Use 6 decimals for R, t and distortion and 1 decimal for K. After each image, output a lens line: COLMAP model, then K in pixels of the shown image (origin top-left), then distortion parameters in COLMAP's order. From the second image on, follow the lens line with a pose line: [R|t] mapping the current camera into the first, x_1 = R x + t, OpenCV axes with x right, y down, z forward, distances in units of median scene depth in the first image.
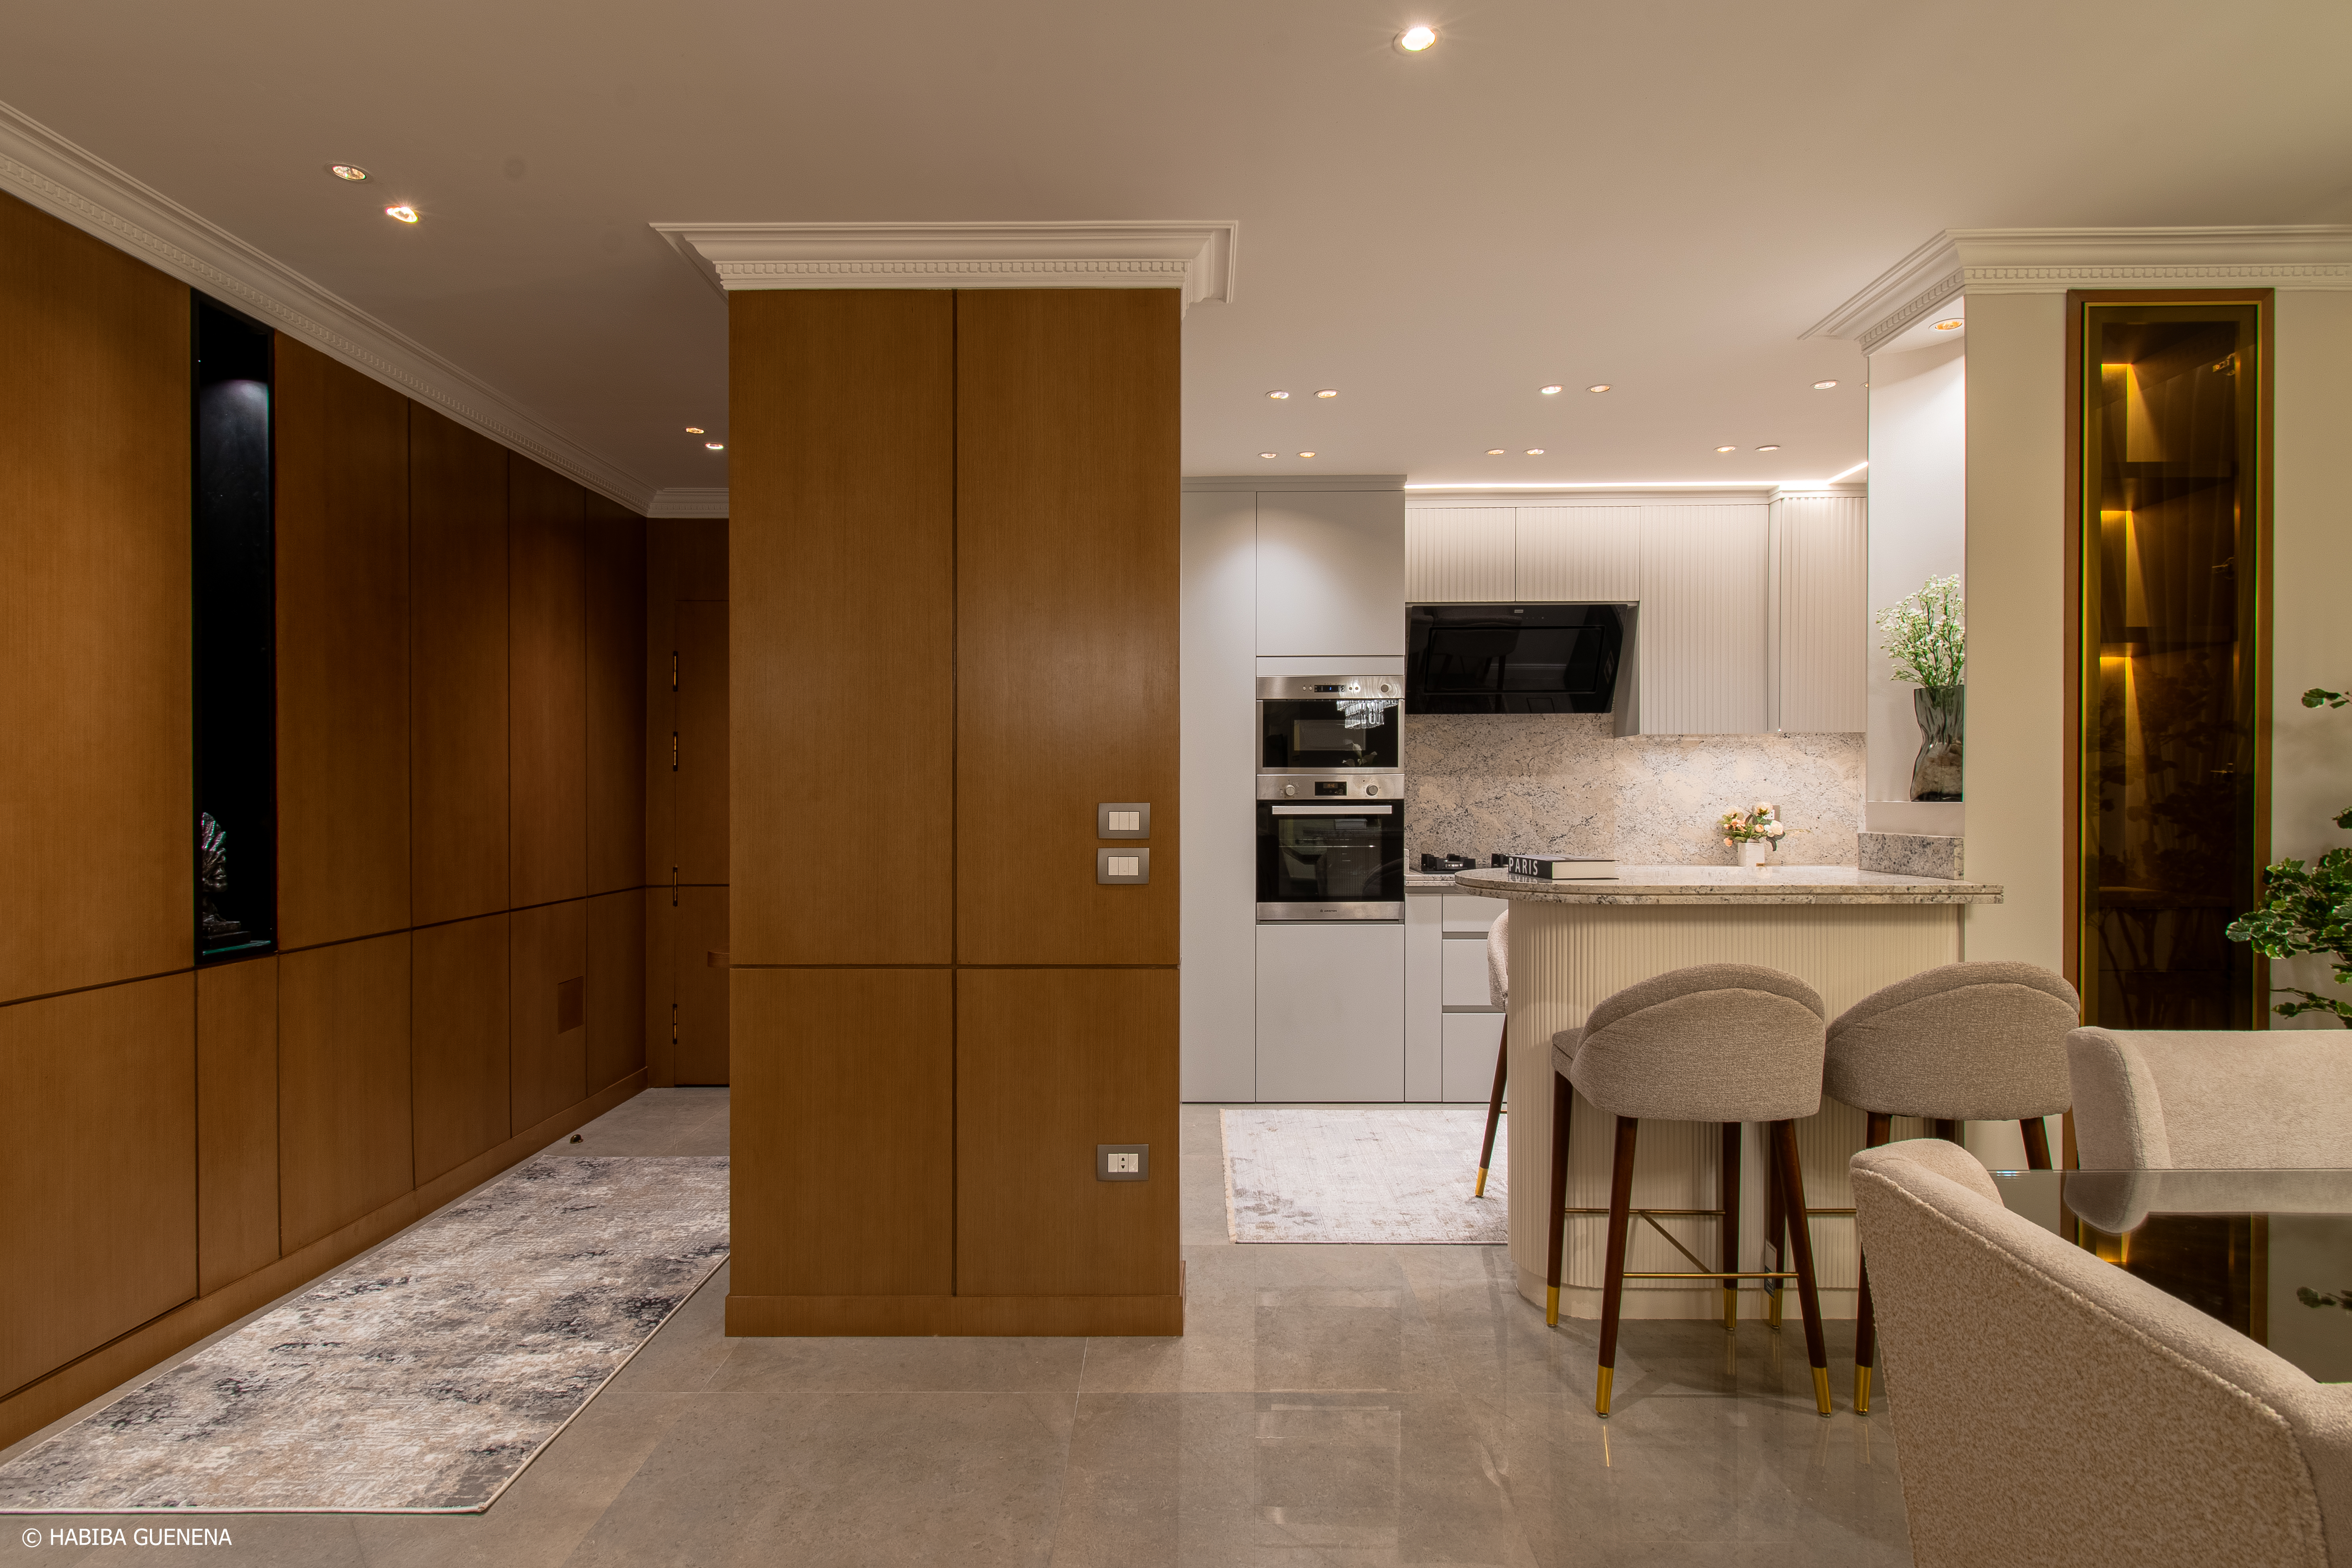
lens RADIAL K [[1199.9, 0, 1169.4], [0, 1199.9, 795.7], [0, 0, 1]] dist [-0.002008, -0.001614]
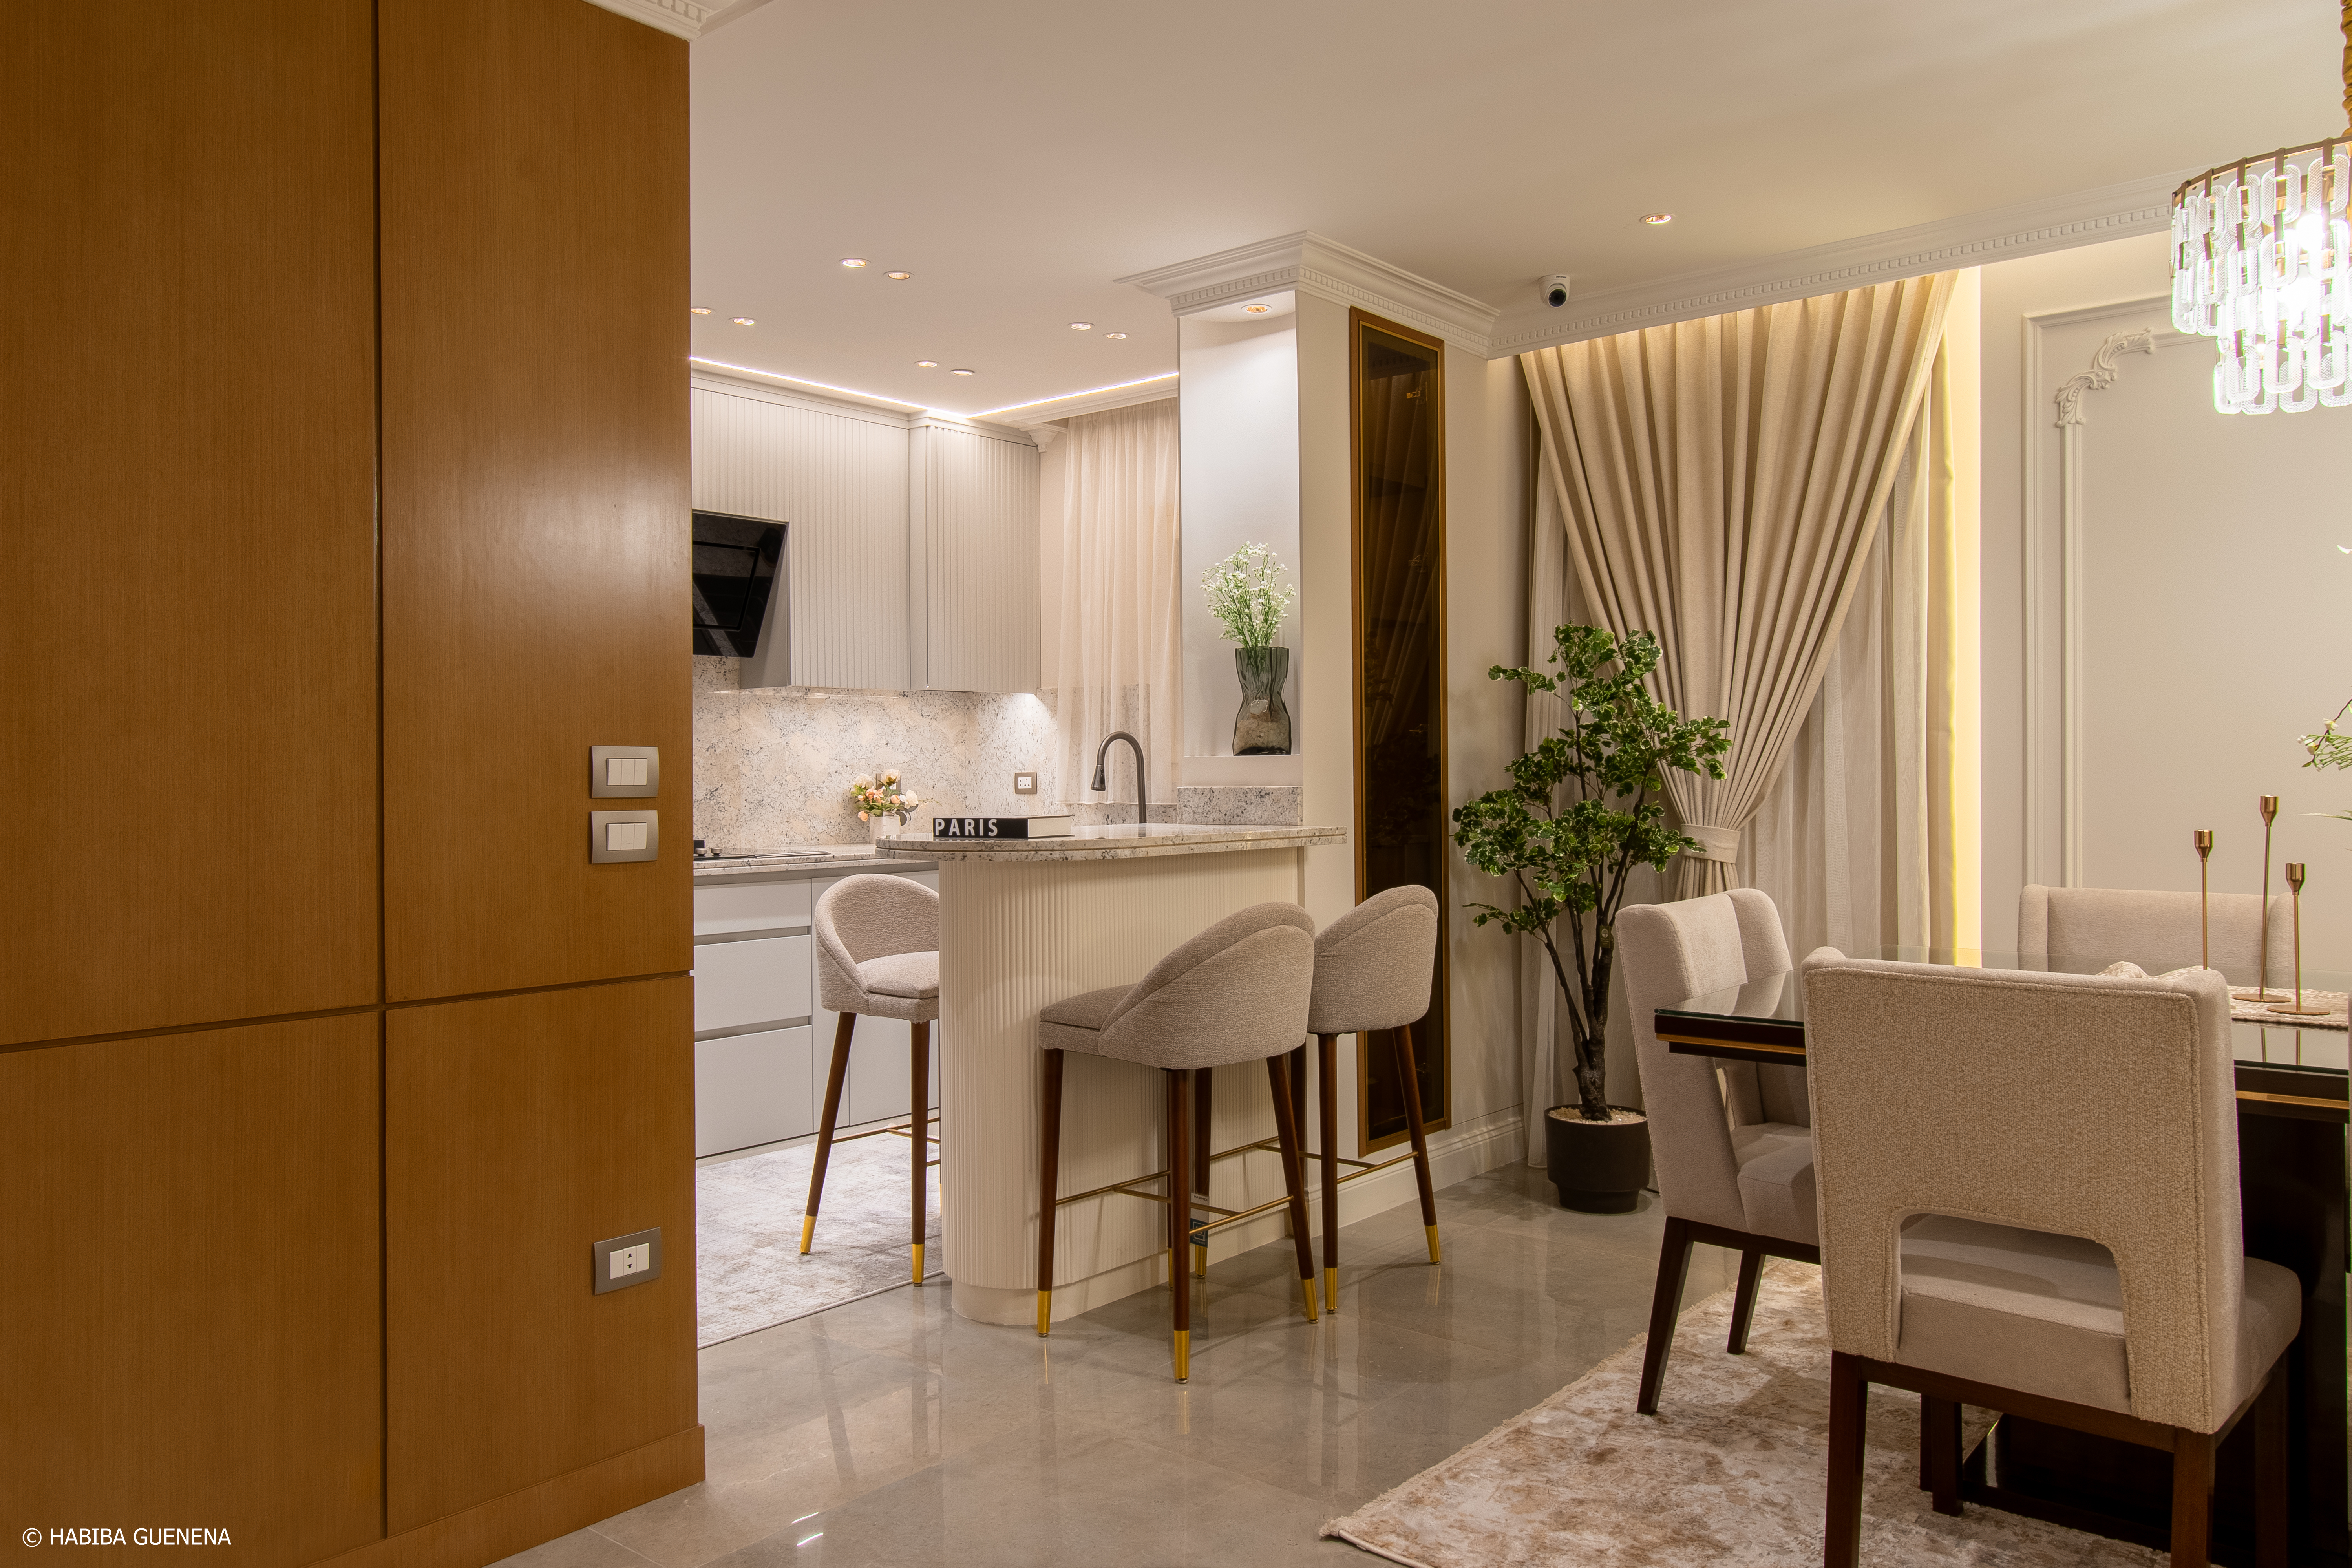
lens RADIAL K [[1710.2, 0, 1185.4], [0, 1710.2, 771.8], [0, 0, 1]] dist [0.004954, -0.001424]
pose [[0.616831, -0.000456, 0.787095, -0.619341], [0.009231, 0.999935, -0.006654, 0.030279], [-0.787041, 0.011370, 0.616796, 0.124441]]
